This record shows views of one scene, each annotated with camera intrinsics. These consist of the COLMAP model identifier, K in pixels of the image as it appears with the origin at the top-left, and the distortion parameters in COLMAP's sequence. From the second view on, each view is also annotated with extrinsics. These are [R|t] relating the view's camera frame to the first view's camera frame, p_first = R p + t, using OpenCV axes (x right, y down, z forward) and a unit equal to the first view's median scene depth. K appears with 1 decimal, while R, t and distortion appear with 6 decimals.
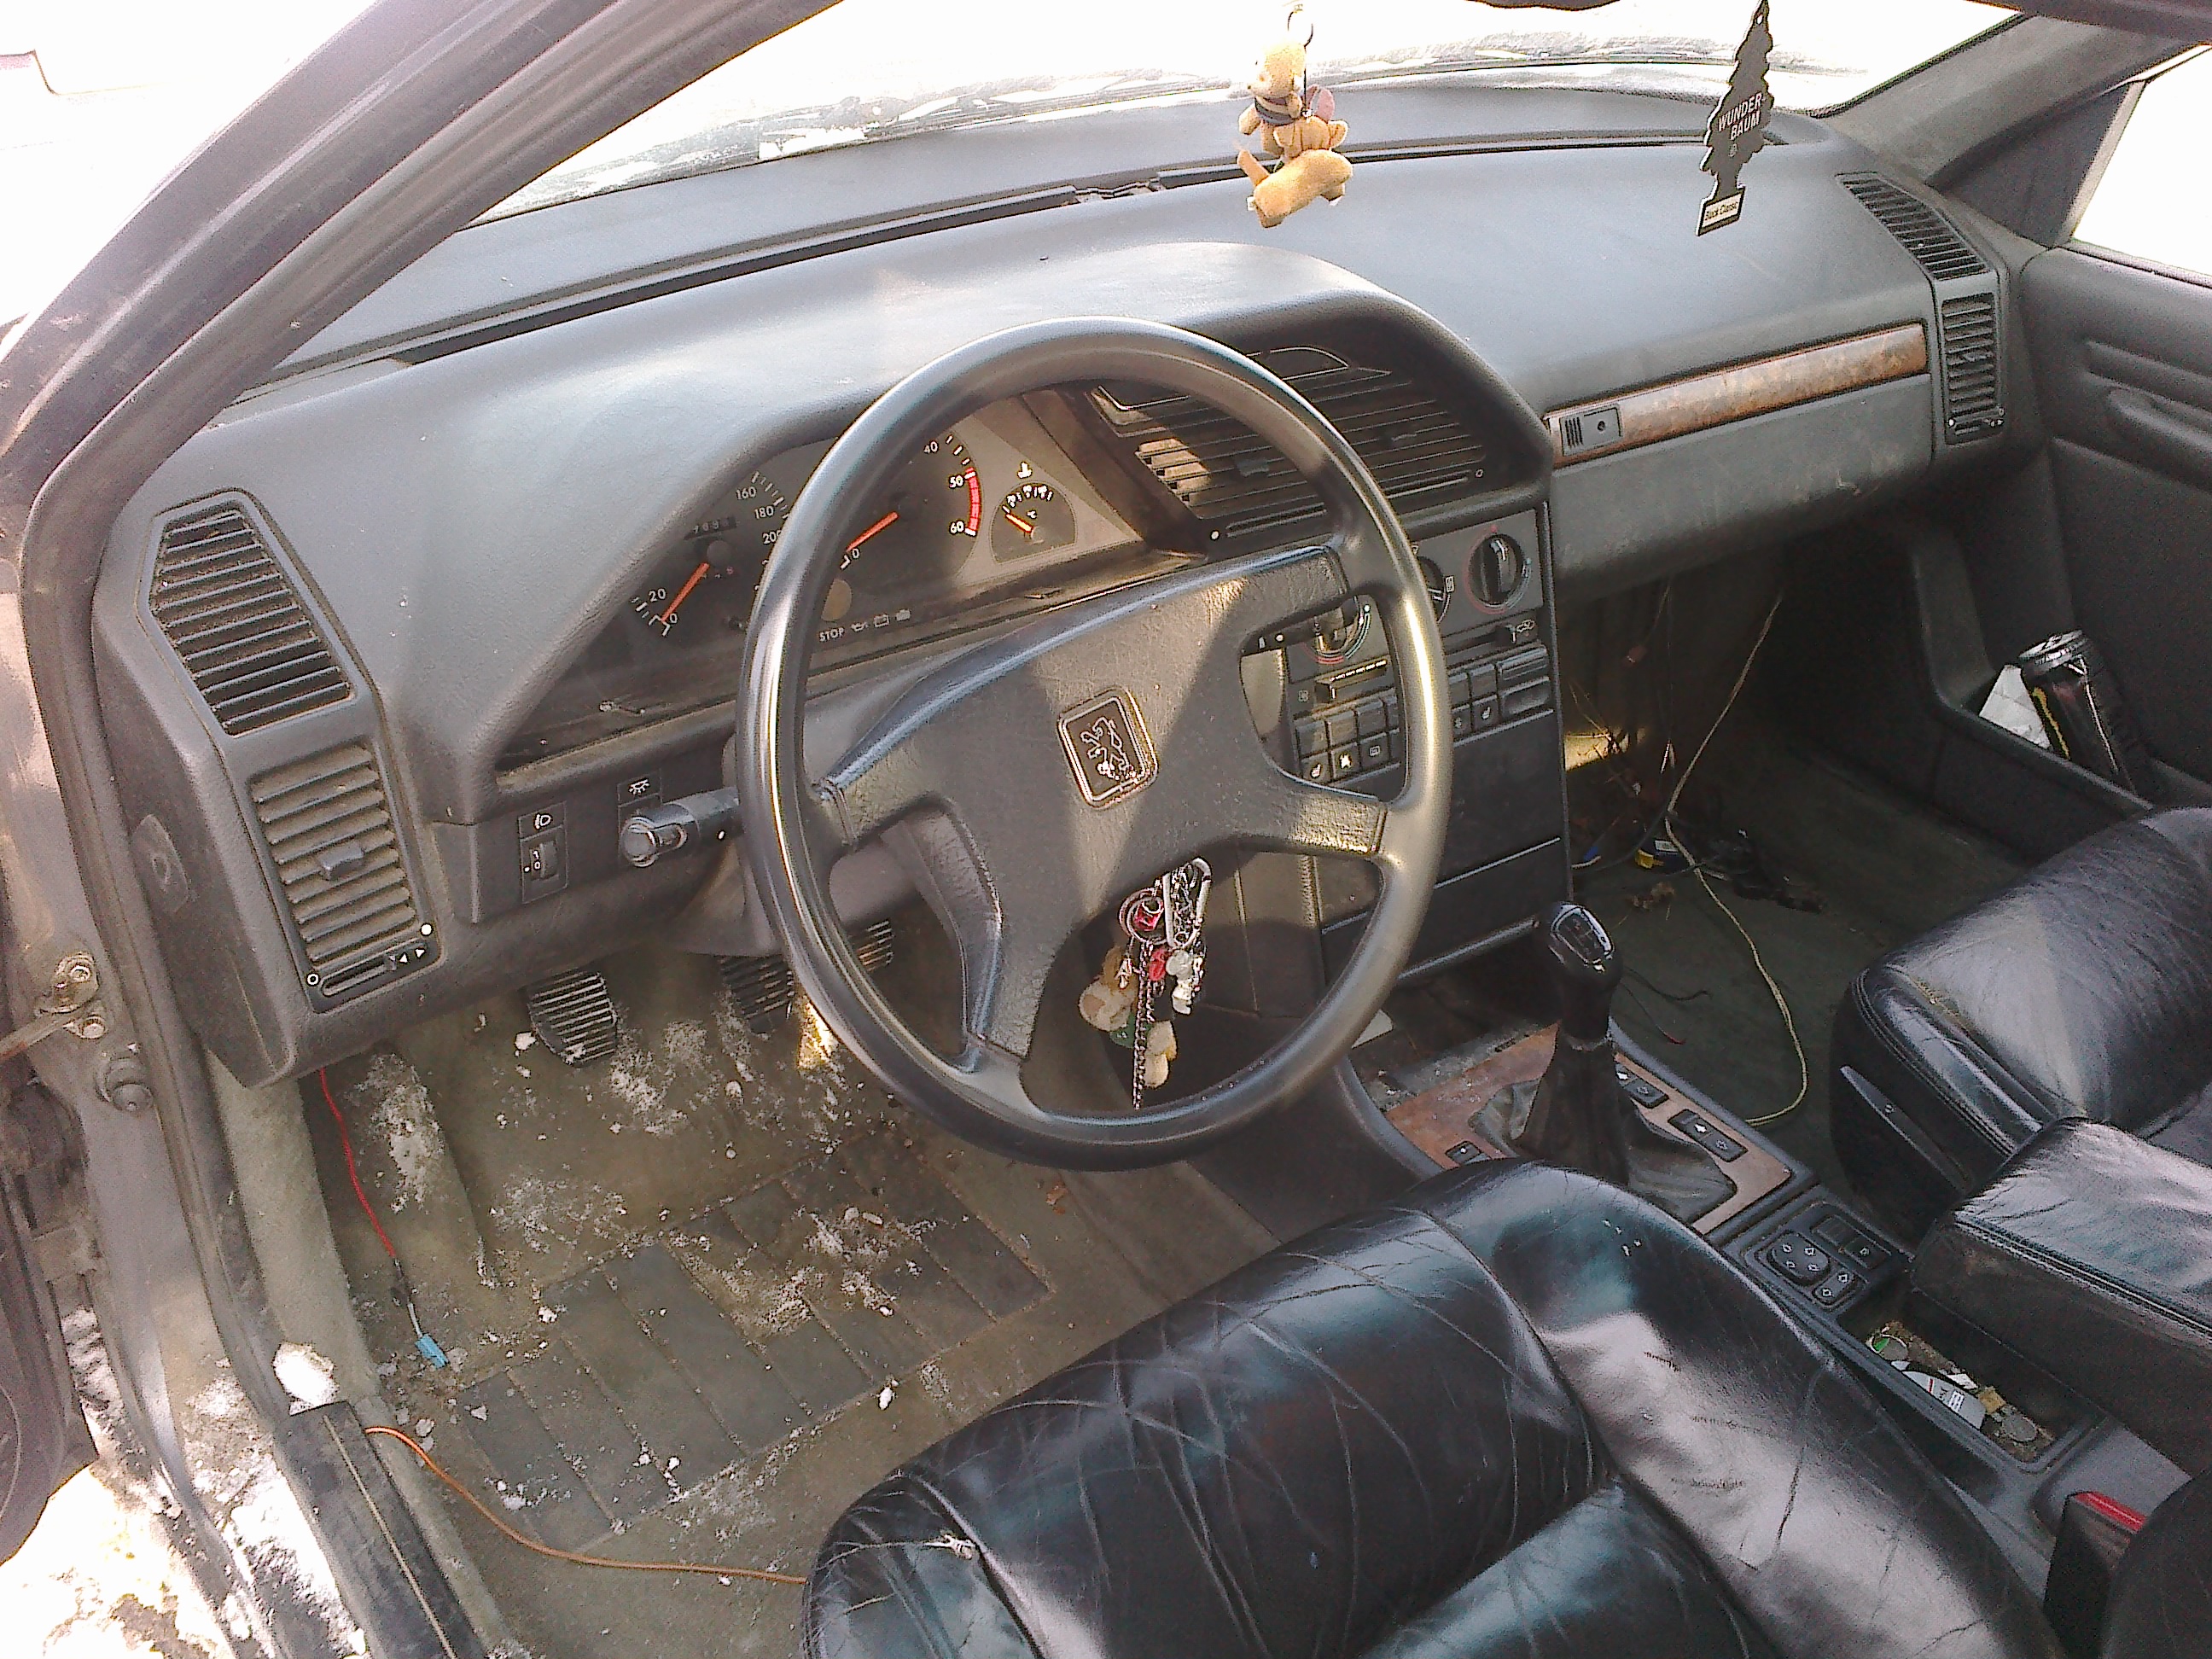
lens RADIAL K [[1956.3, 0, 1123.4], [0, 1956.3, 829.7], [0, 0, 1]] dist [0.047883, -0.105240]
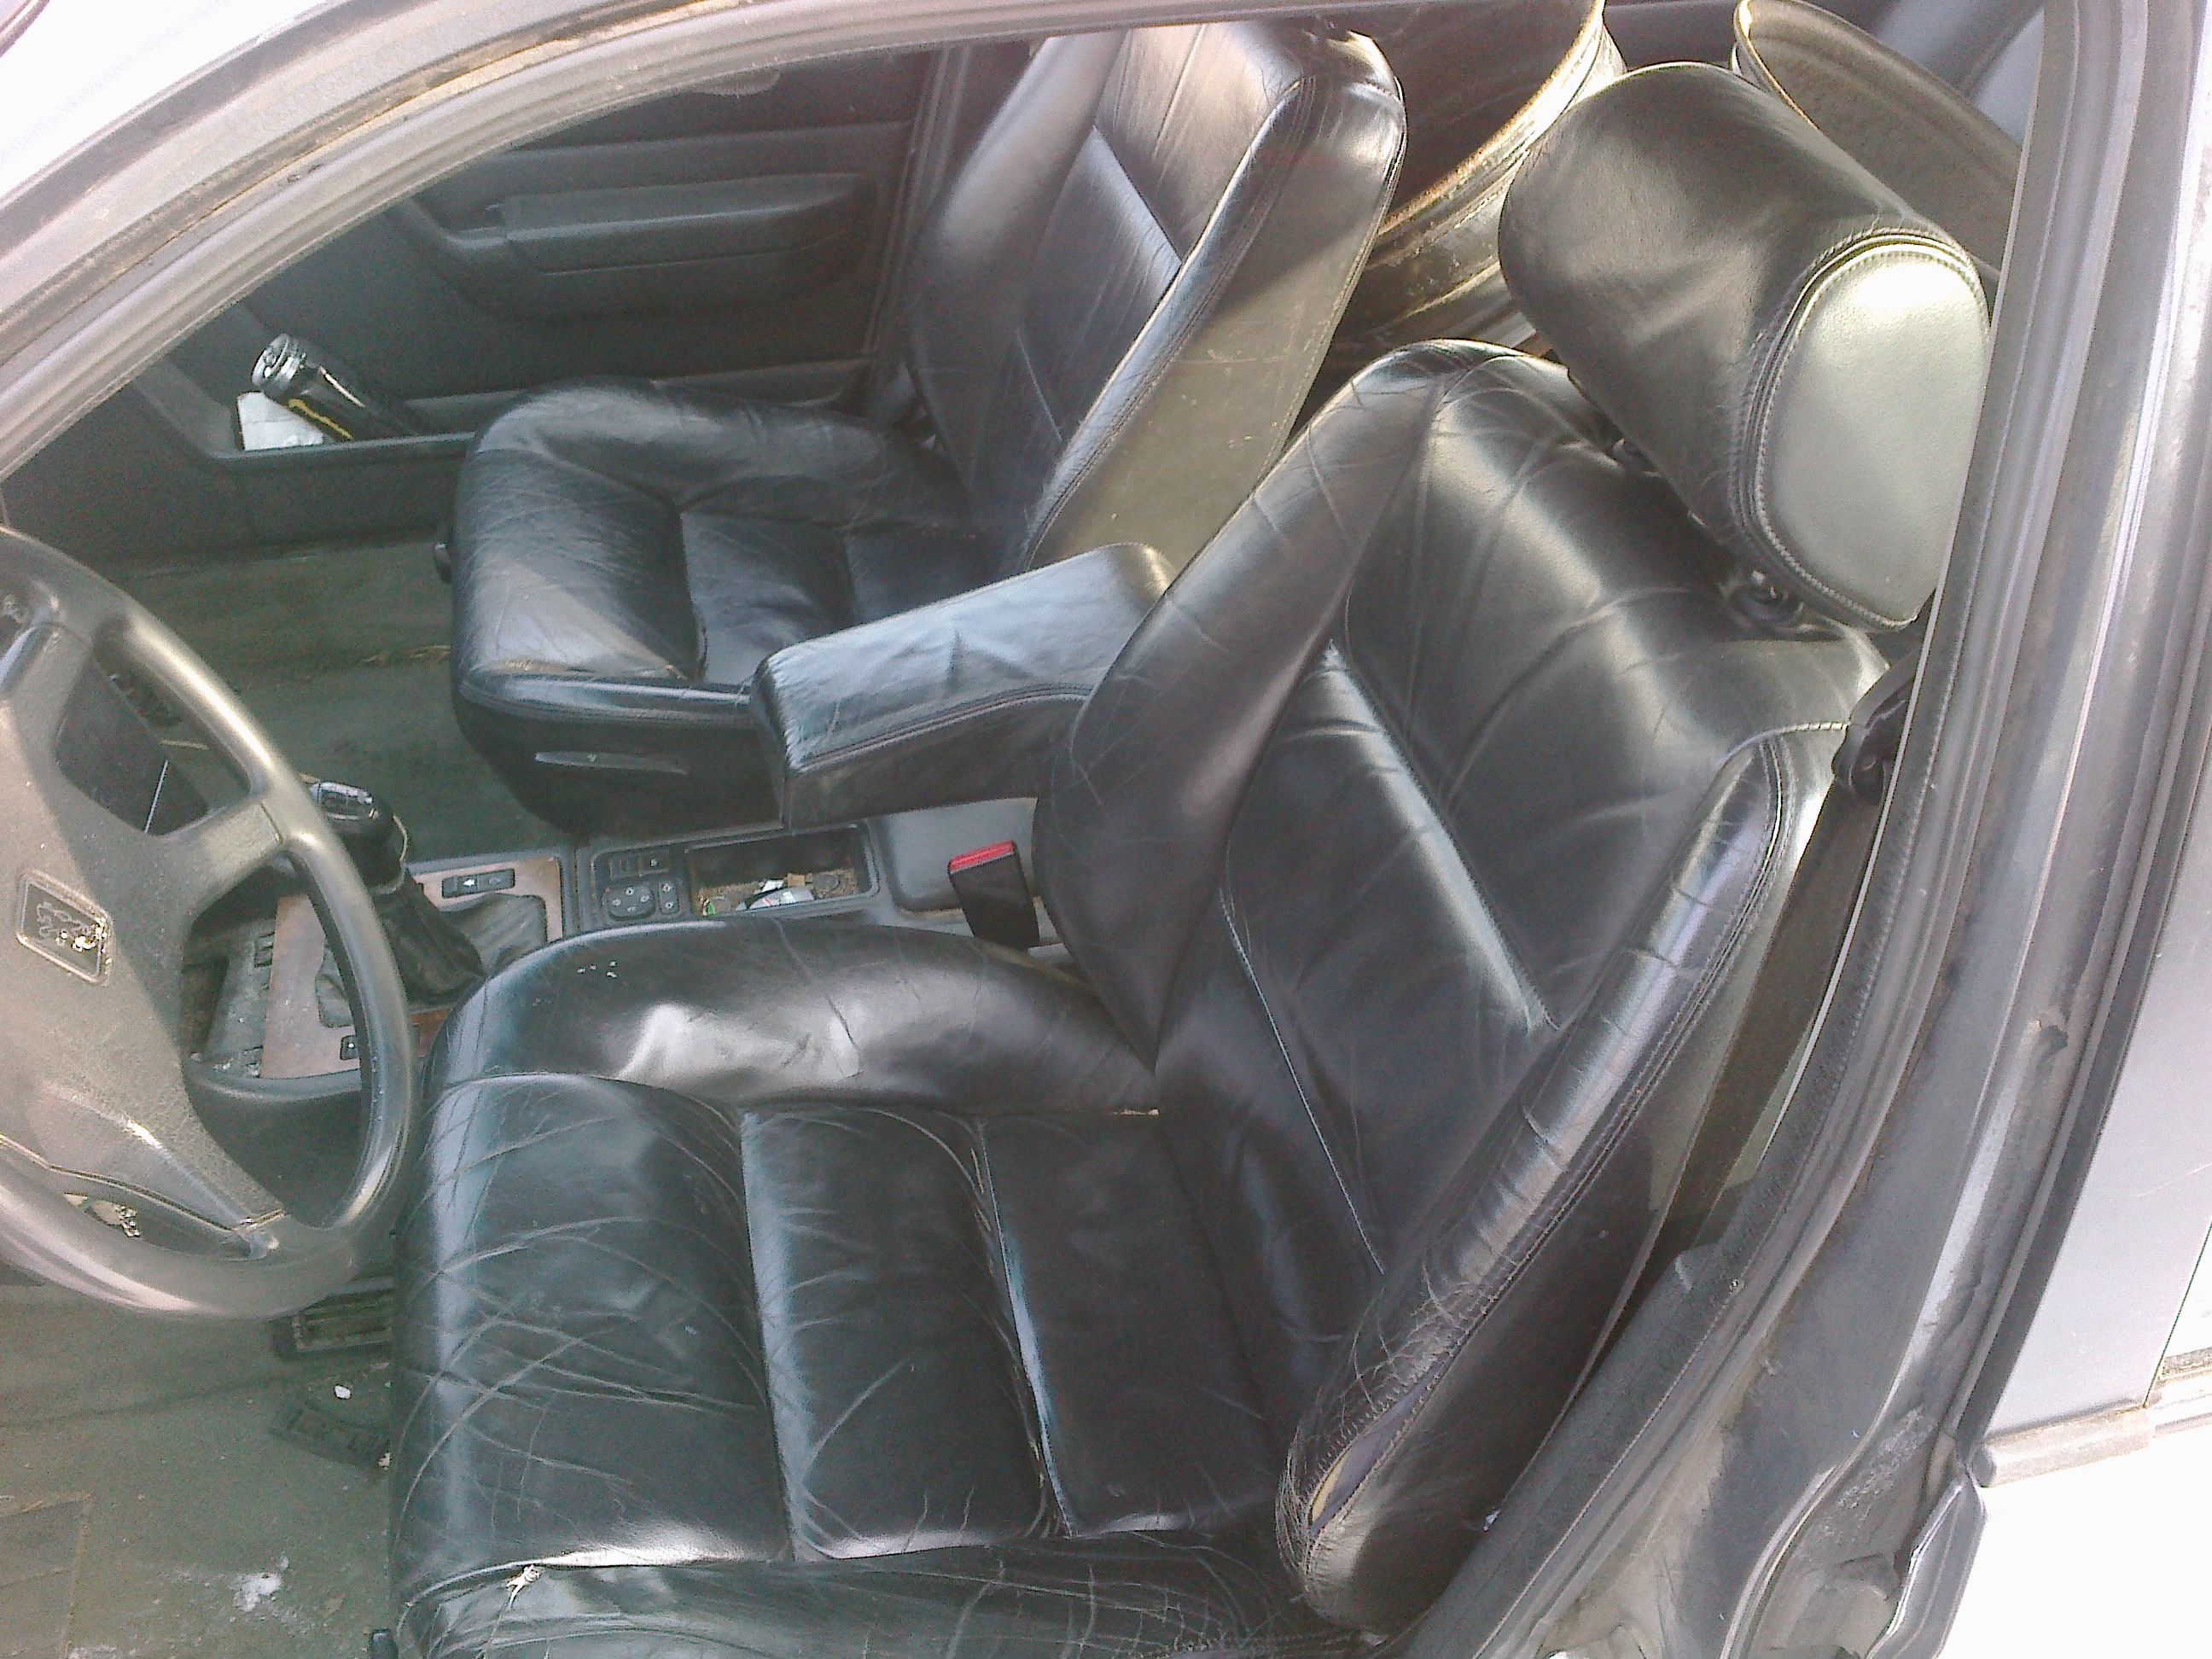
lens RADIAL K [[1956.3, 0, 1123.4], [0, 1956.3, 829.7], [0, 0, 1]] dist [0.047883, -0.105240]
pose [[0.416086, -0.635140, 0.650745, -0.261373], [0.509539, 0.755582, 0.411663, -0.142372], [-0.753155, 0.160292, 0.638016, 0.017974]]
